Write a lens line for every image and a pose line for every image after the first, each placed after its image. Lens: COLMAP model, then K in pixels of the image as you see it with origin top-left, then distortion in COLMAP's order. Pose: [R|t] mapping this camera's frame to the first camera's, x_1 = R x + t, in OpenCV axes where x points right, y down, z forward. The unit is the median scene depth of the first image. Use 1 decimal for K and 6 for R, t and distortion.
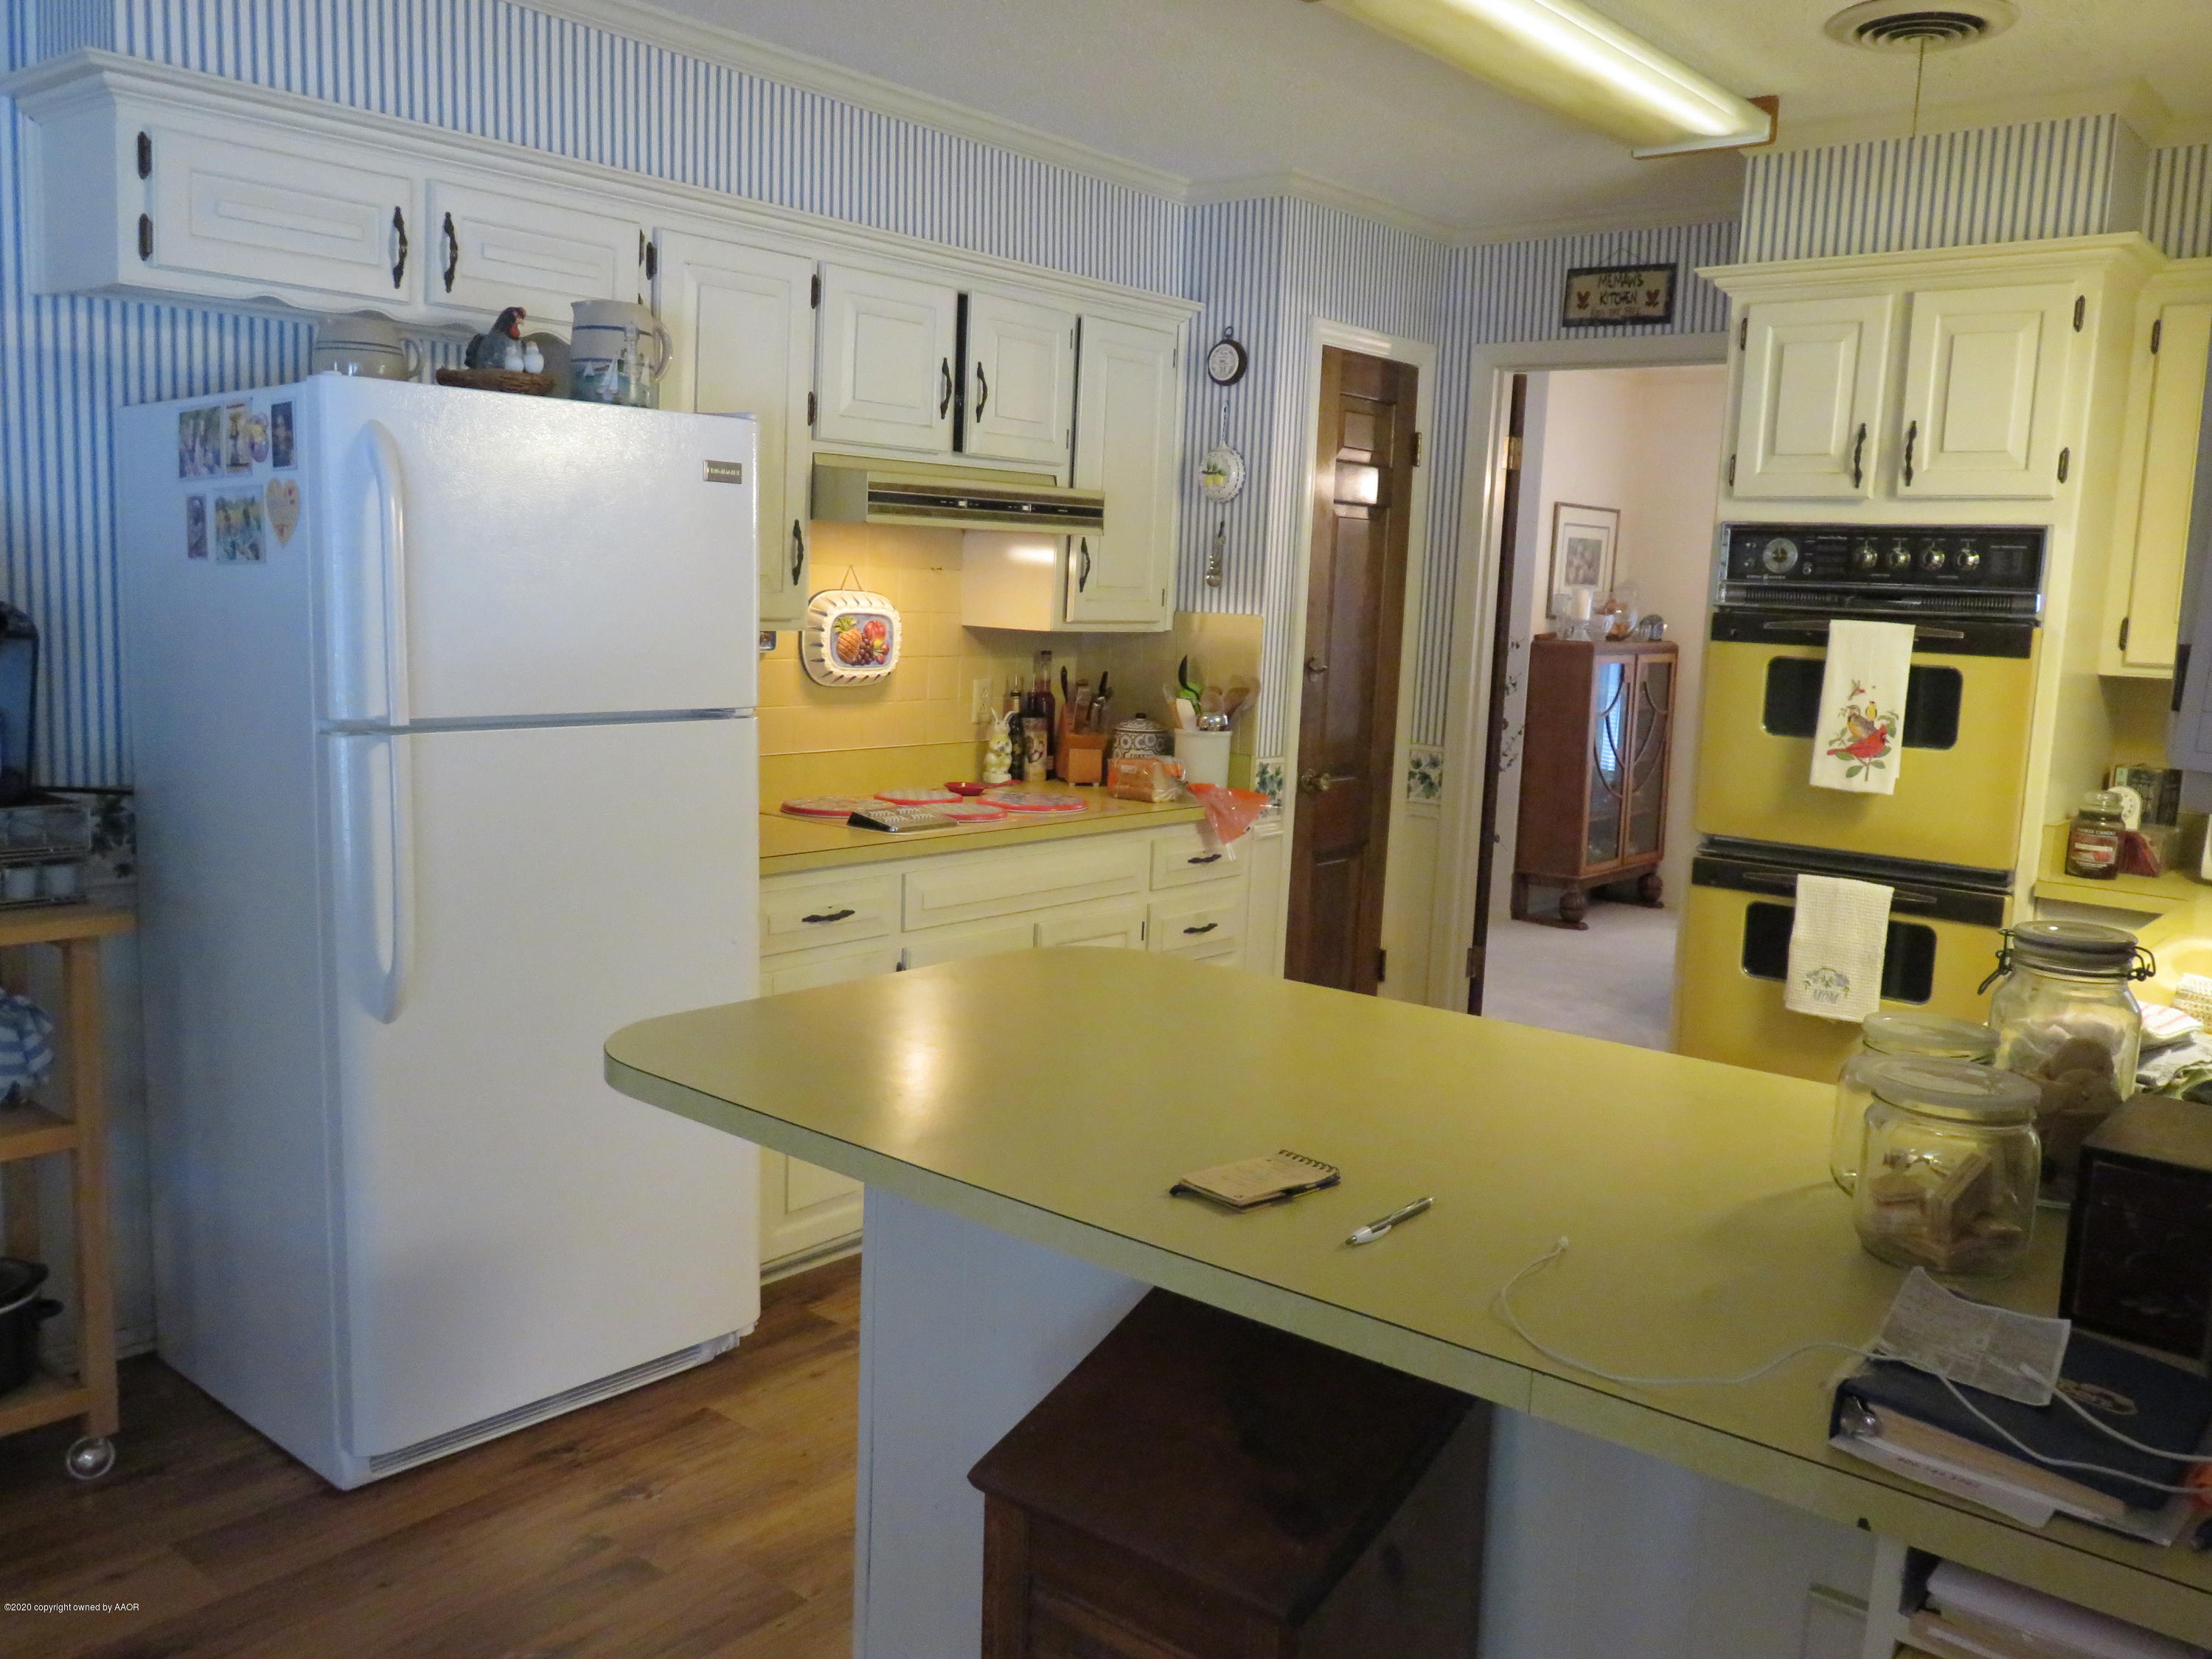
lens RADIAL K [[1824.4, 0, 1098.7], [0, 1824.4, 831.7], [0, 0, 1]] dist [-0.015315, 0.024687]
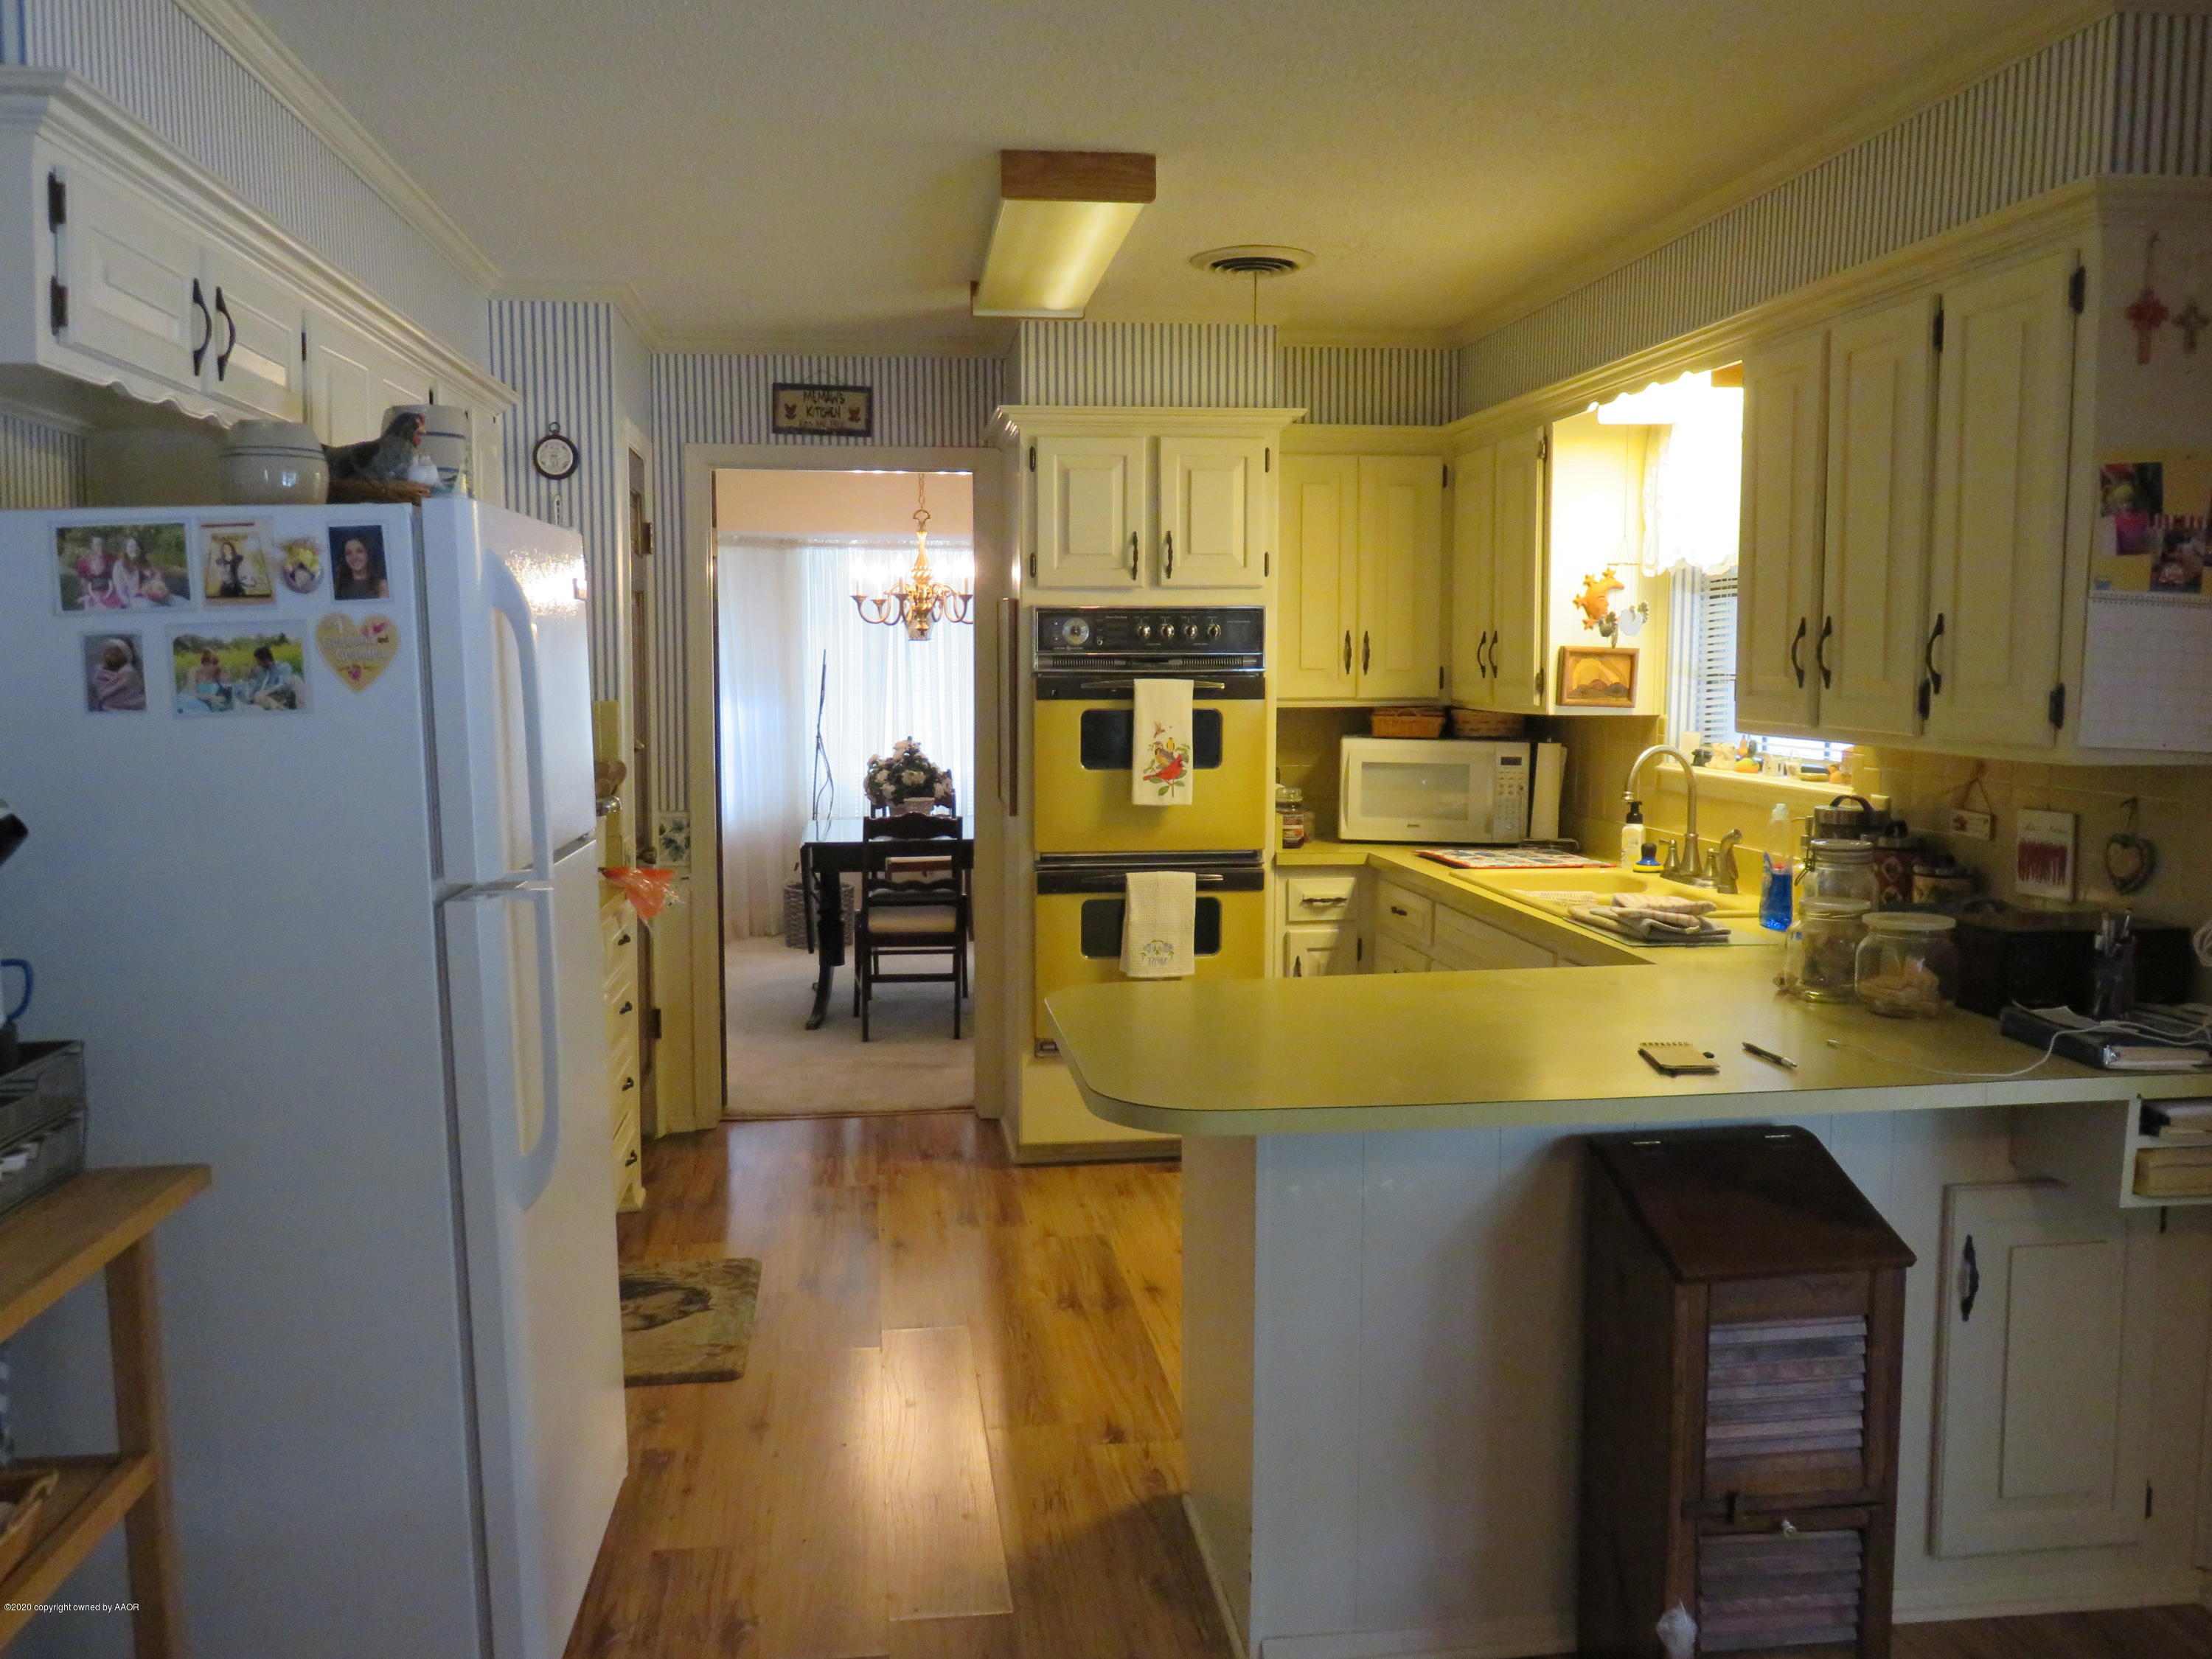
lens RADIAL K [[1824.4, 0, 1090.4], [0, 1824.4, 837.7], [0, 0, 1]] dist [-0.015315, 0.024687]
pose [[0.678039, -0.114055, 0.726123, -0.590994], [0.129401, 0.990981, 0.034825, -0.051853], [-0.723546, 0.070348, 0.686682, 0.117776]]
